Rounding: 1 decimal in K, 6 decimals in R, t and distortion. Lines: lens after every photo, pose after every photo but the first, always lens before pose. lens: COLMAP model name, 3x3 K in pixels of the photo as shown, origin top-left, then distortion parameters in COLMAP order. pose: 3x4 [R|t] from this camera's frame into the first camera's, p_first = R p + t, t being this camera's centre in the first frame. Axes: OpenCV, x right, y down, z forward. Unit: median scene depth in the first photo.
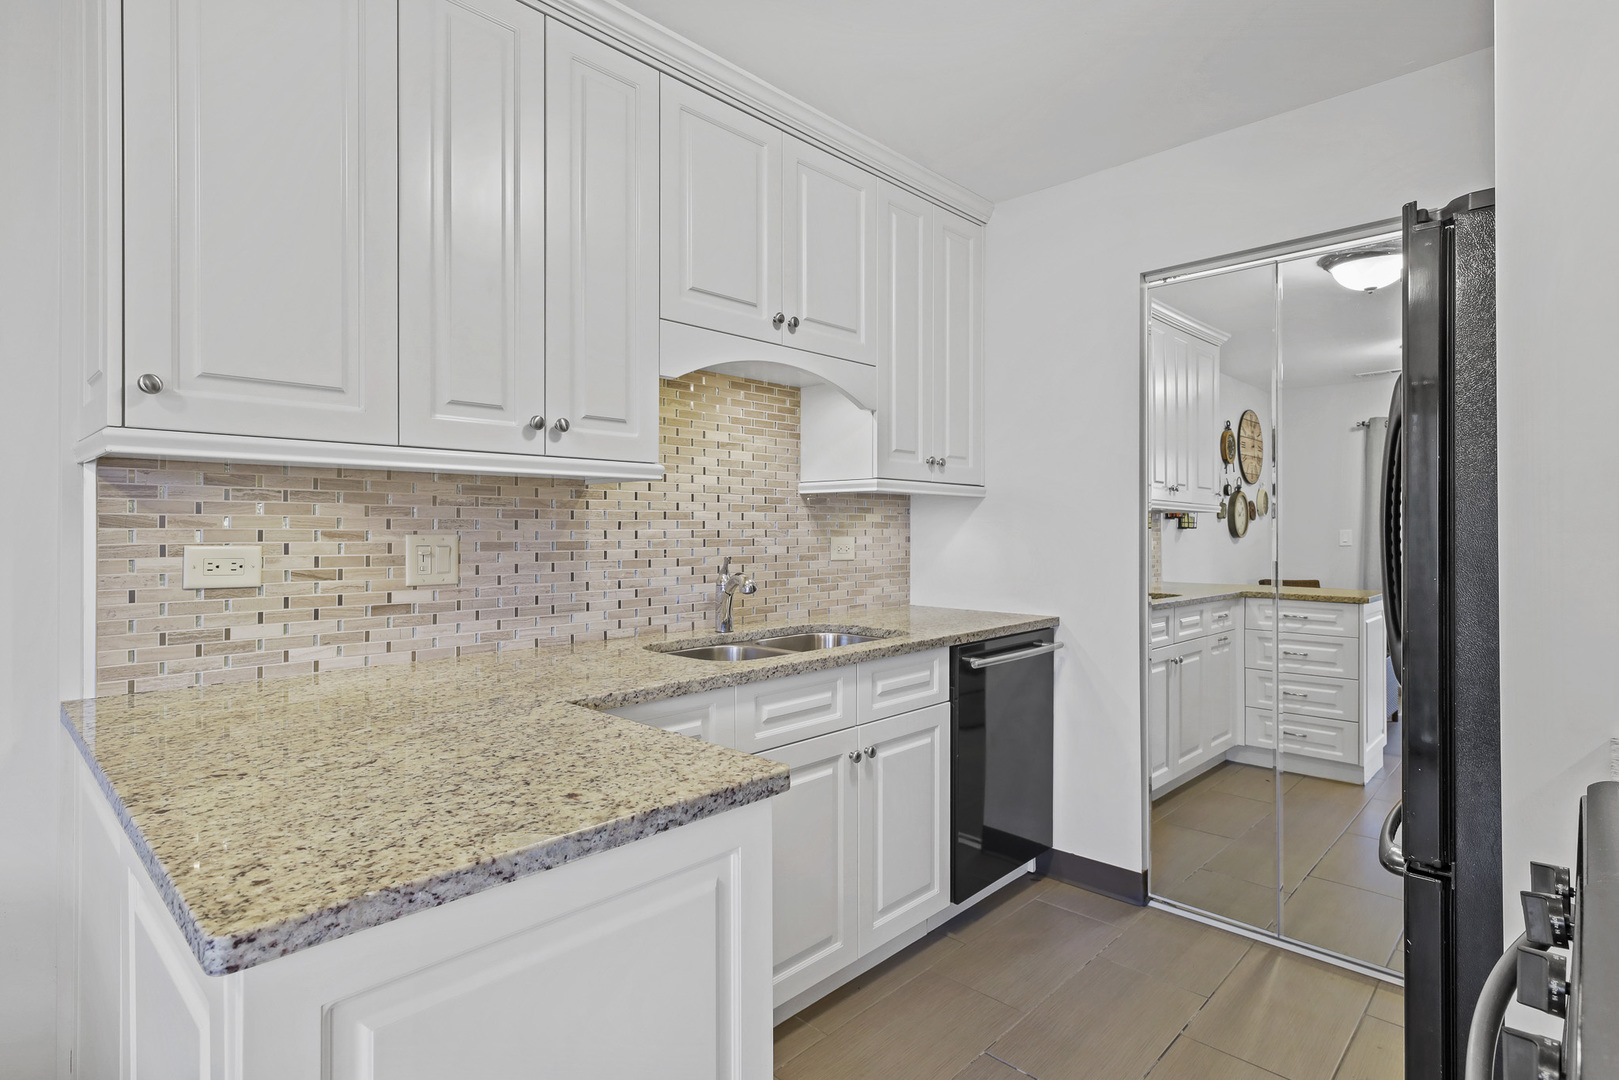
lens RADIAL K [[814.8, 0, 805.4], [0, 814.8, 522.0], [0, 0, 1]] dist [0.003990, 0.000305]
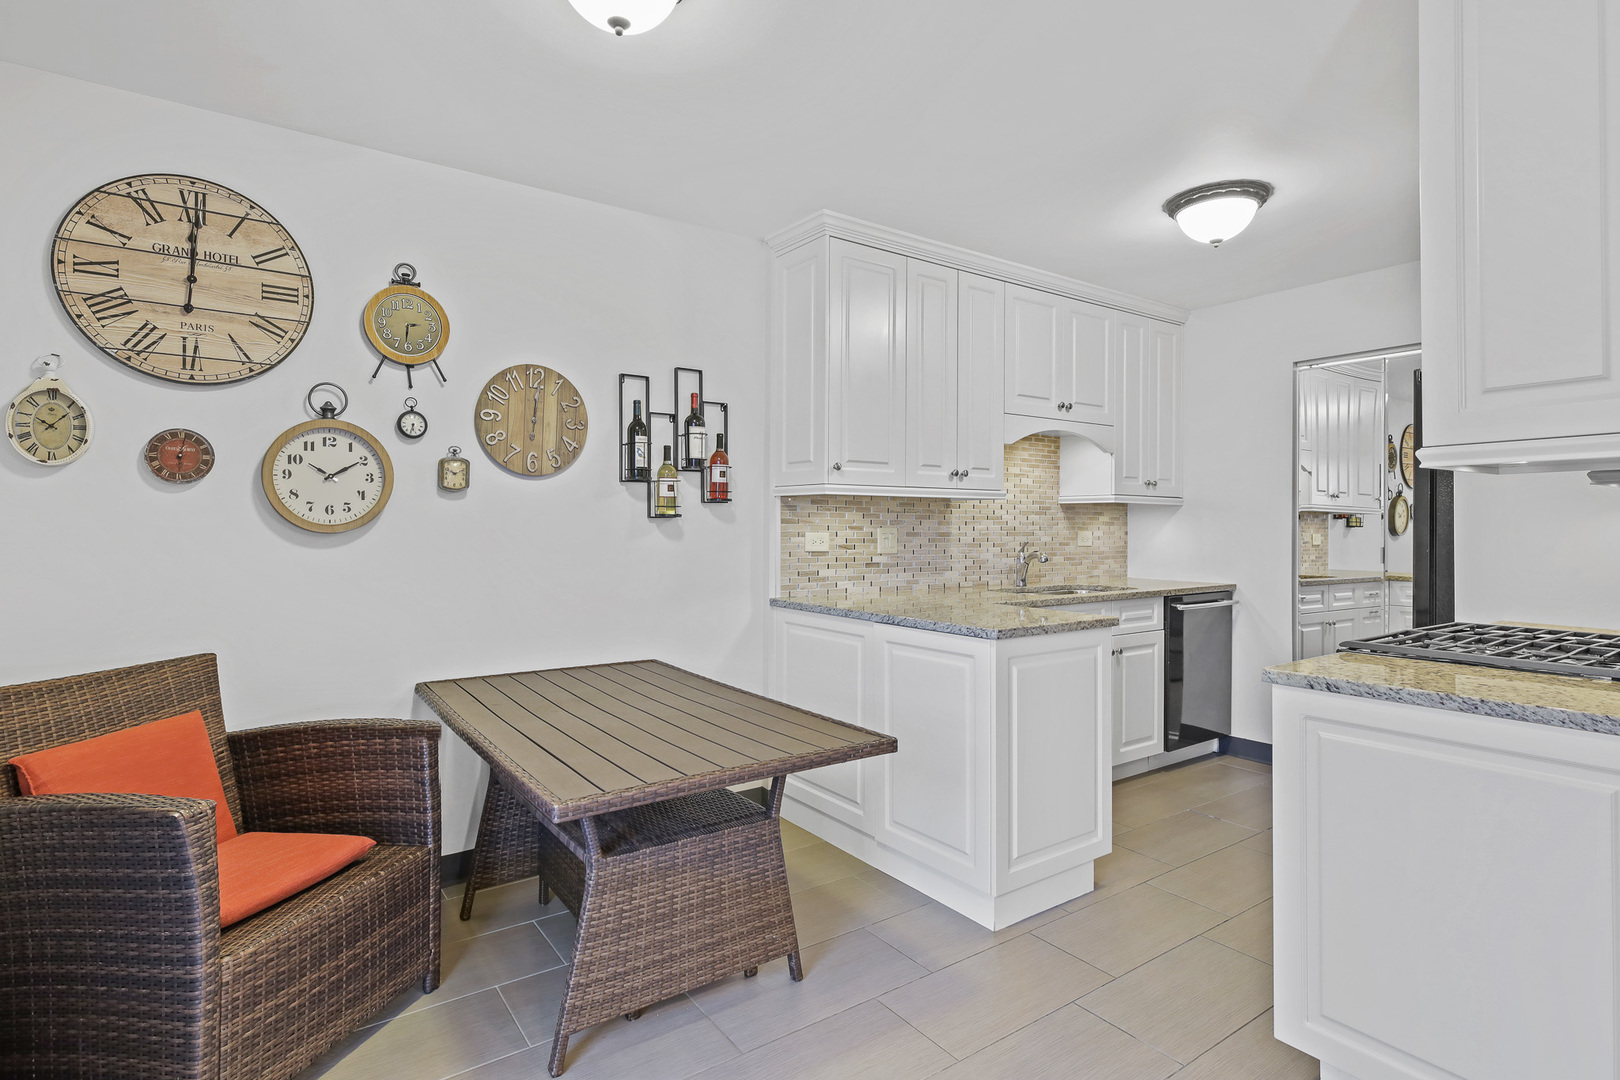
lens RADIAL K [[815.3, 0, 805.9], [0, 815.3, 522.0], [0, 0, 1]] dist [0.003990, 0.000305]
pose [[0.981728, 0.002962, -0.190267, -0.230122], [-0.002314, 0.999991, 0.003627, -0.004390], [0.190276, -0.003120, 0.981726, -0.797049]]
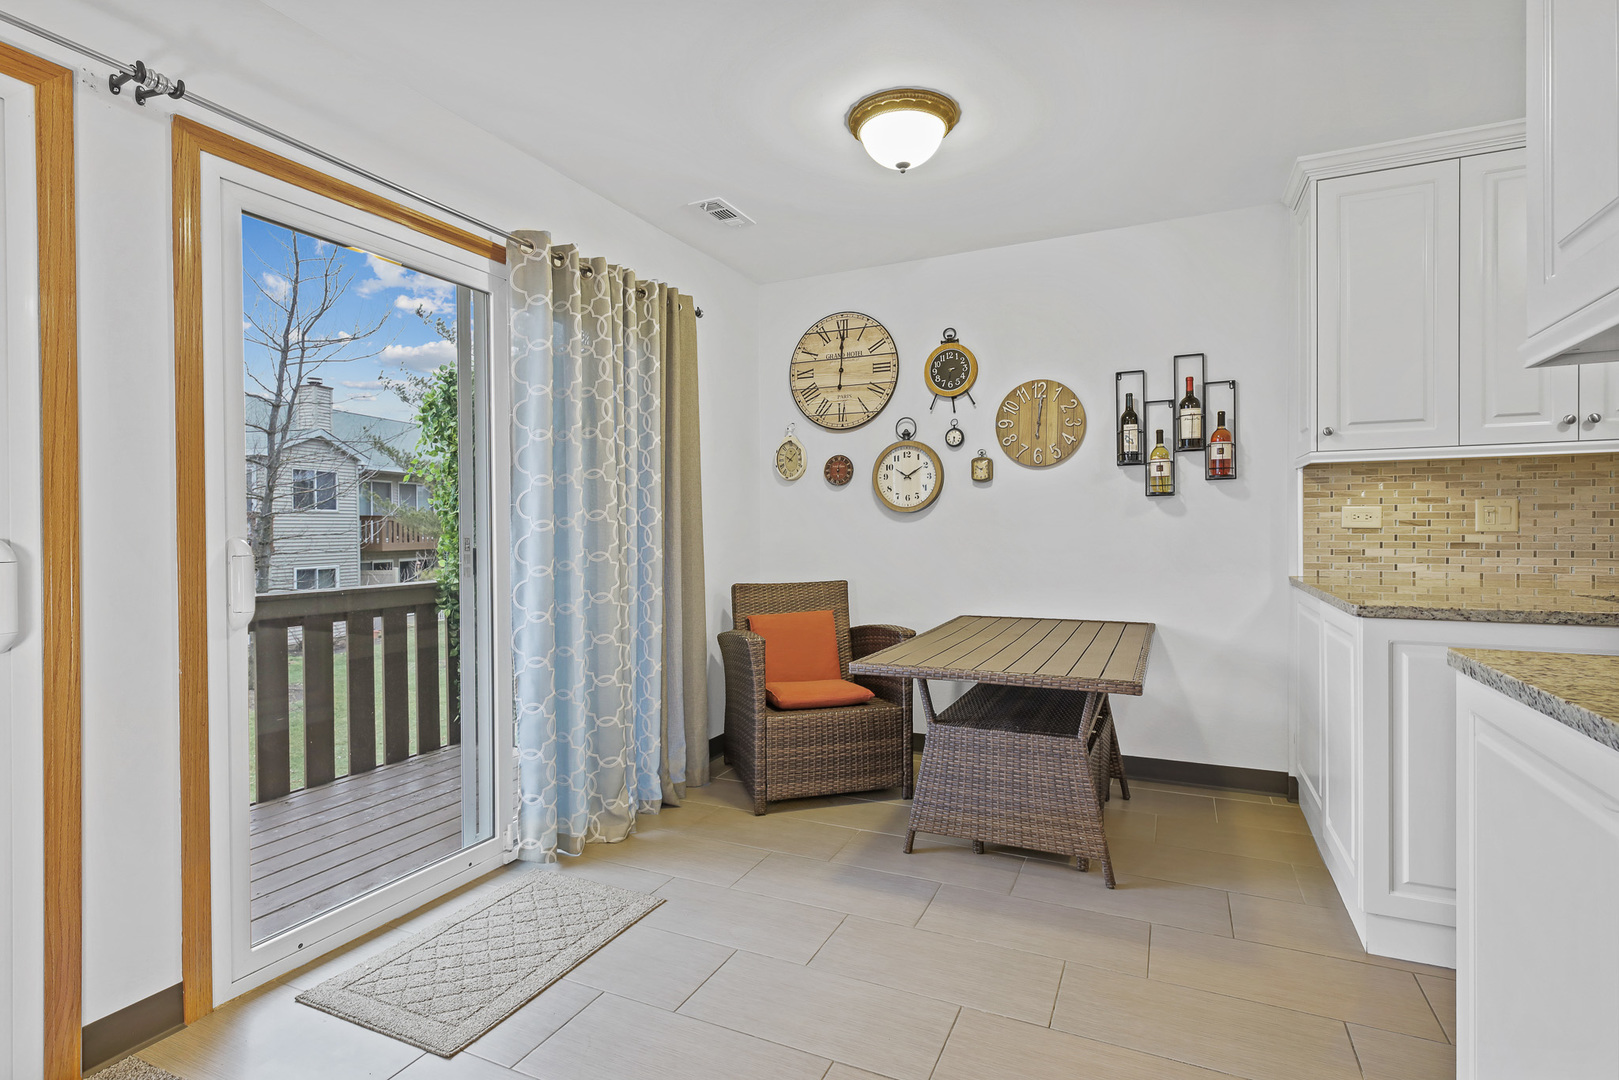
lens RADIAL K [[786.4, 0, 809.5], [0, 786.4, 540.0], [0, 0, 1]] dist [0.000220, 0.000364]
pose [[0.325478, 0.014764, -0.945434, 0.434928], [0.014232, 0.999688, 0.020510, 0.036496], [0.945443, -0.020131, 0.325166, -0.587489]]
